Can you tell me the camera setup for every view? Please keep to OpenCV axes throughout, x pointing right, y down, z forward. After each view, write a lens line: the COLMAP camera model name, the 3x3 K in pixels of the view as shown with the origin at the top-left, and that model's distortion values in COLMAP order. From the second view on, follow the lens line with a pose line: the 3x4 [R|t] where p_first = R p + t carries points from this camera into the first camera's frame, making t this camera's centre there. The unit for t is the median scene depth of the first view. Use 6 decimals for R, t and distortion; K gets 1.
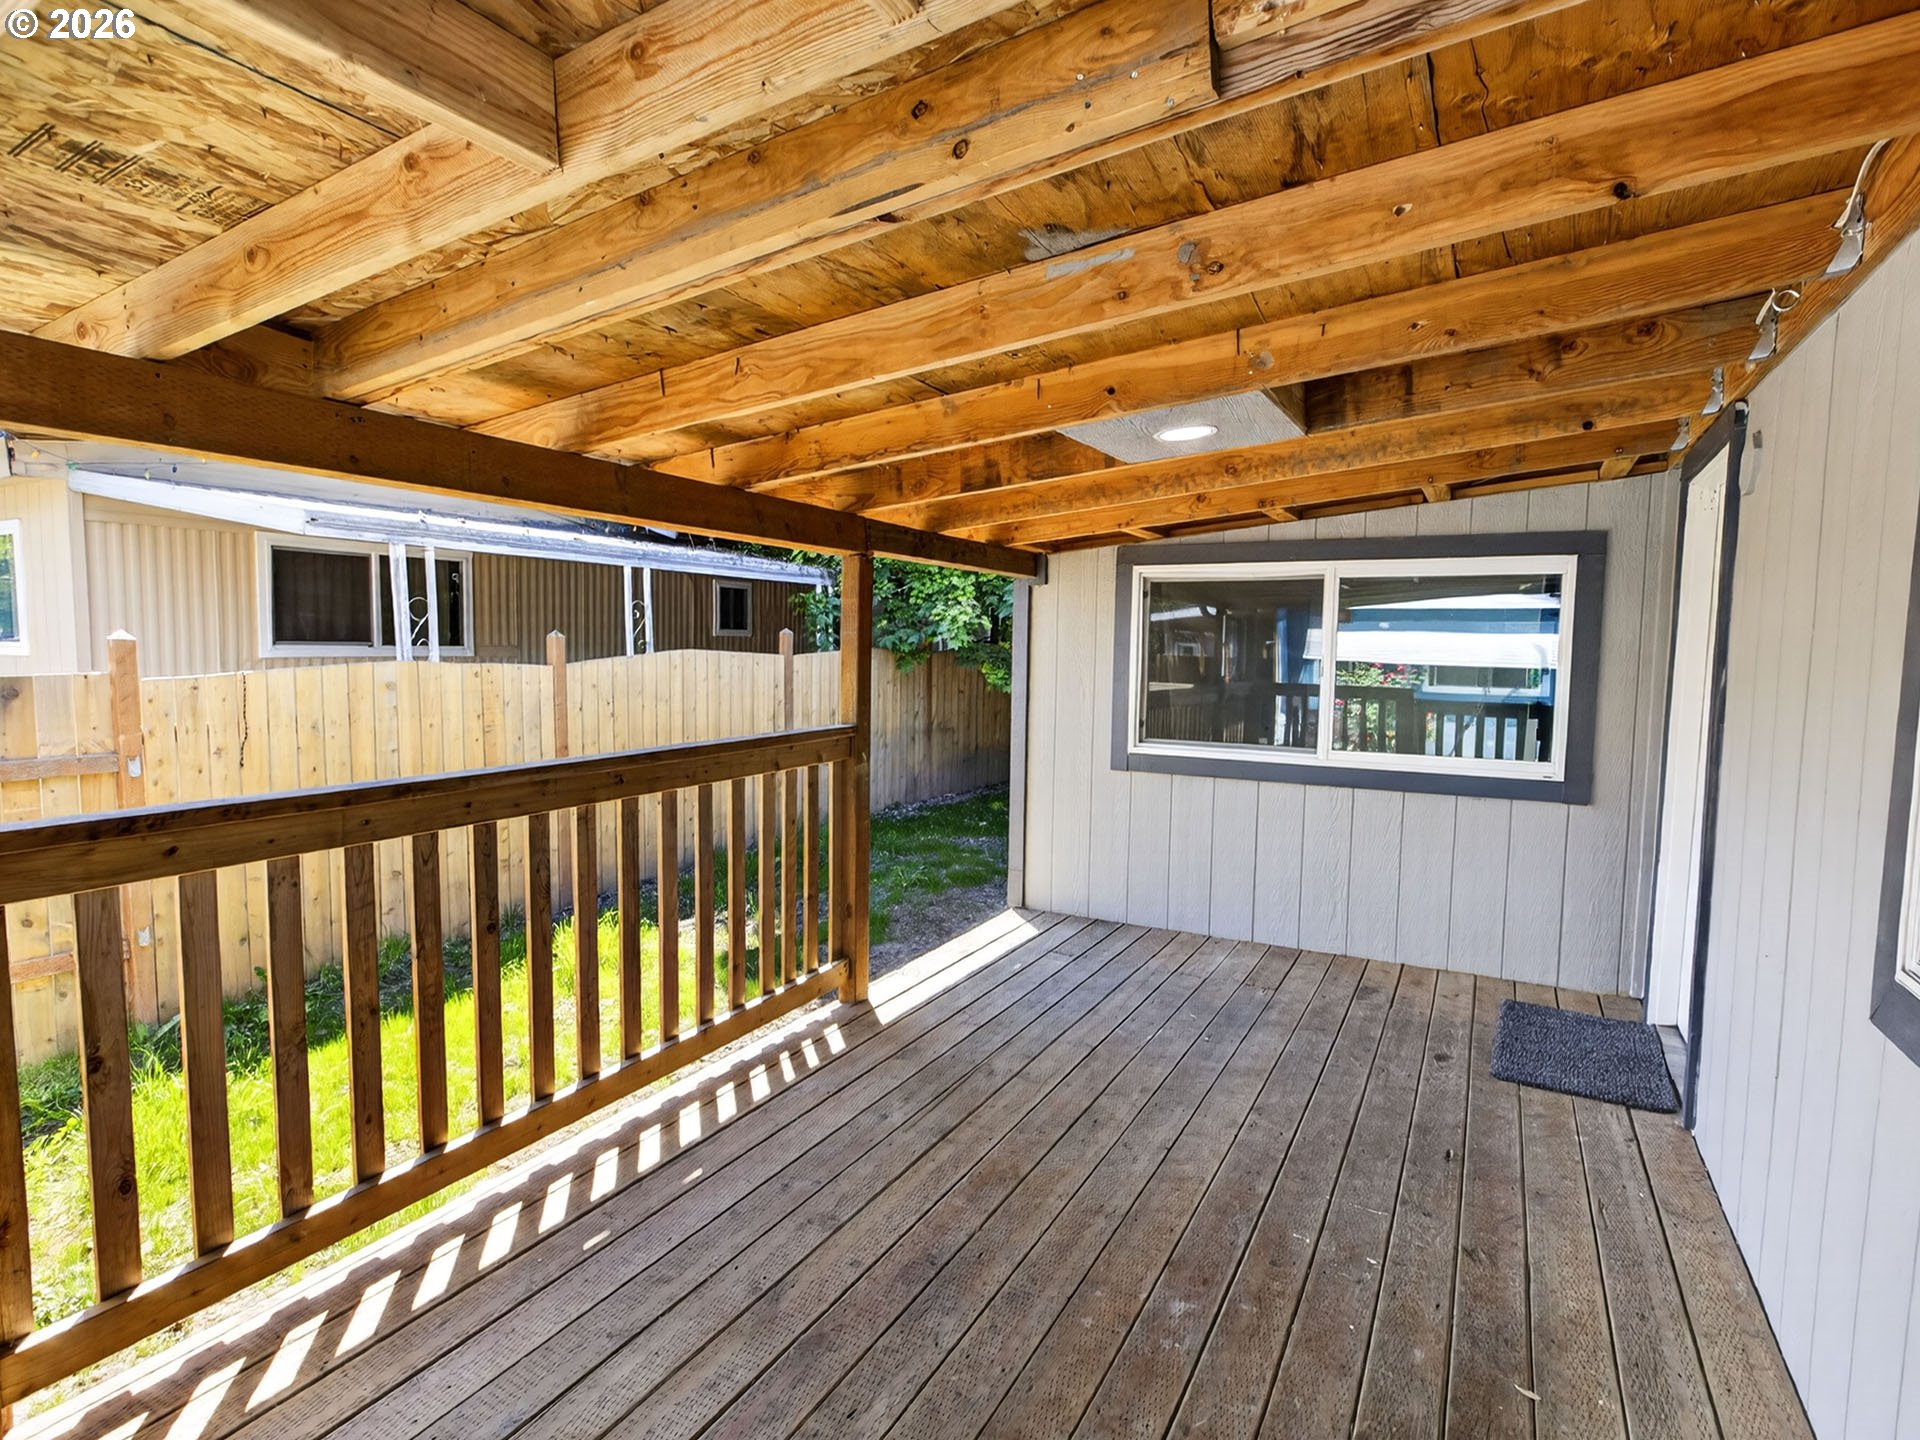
lens RADIAL K [[1025.8, 0, 895.5], [0, 1025.8, 726.1], [0, 0, 1]] dist [-0.027131, -0.000170]
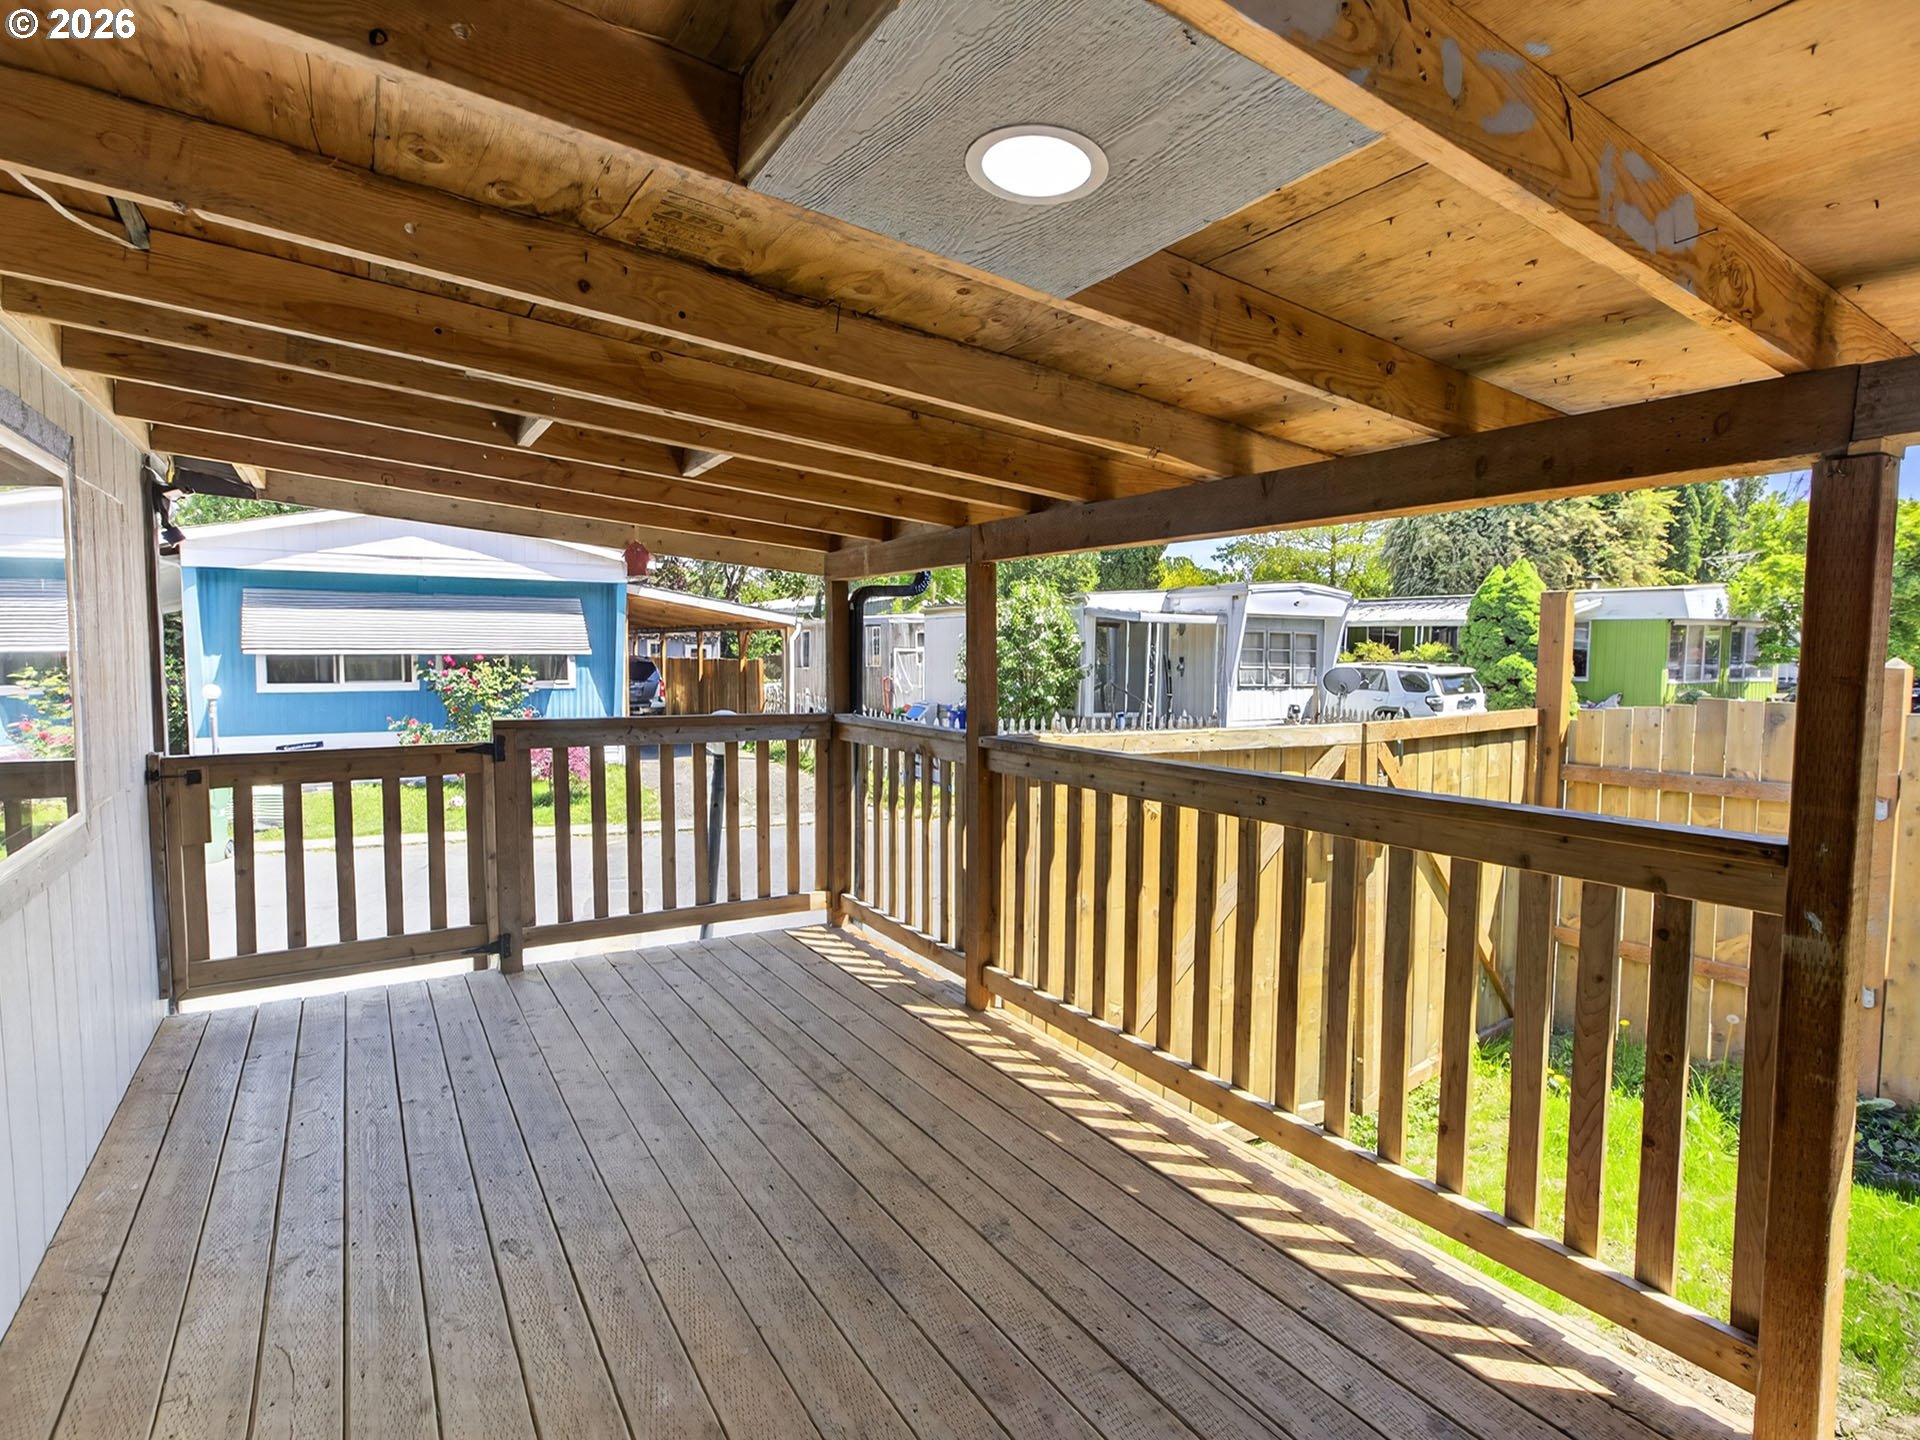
lens RADIAL K [[973.1, 0, 960.0], [0, 973.1, 720.0], [0, 0, 1]] dist [-0.001691, 0.000451]
pose [[-0.454370, 0.044460, -0.889703, 0.520657], [-0.086483, 0.991834, 0.093730, -0.066490], [0.886605, 0.119532, -0.446815, 0.892369]]
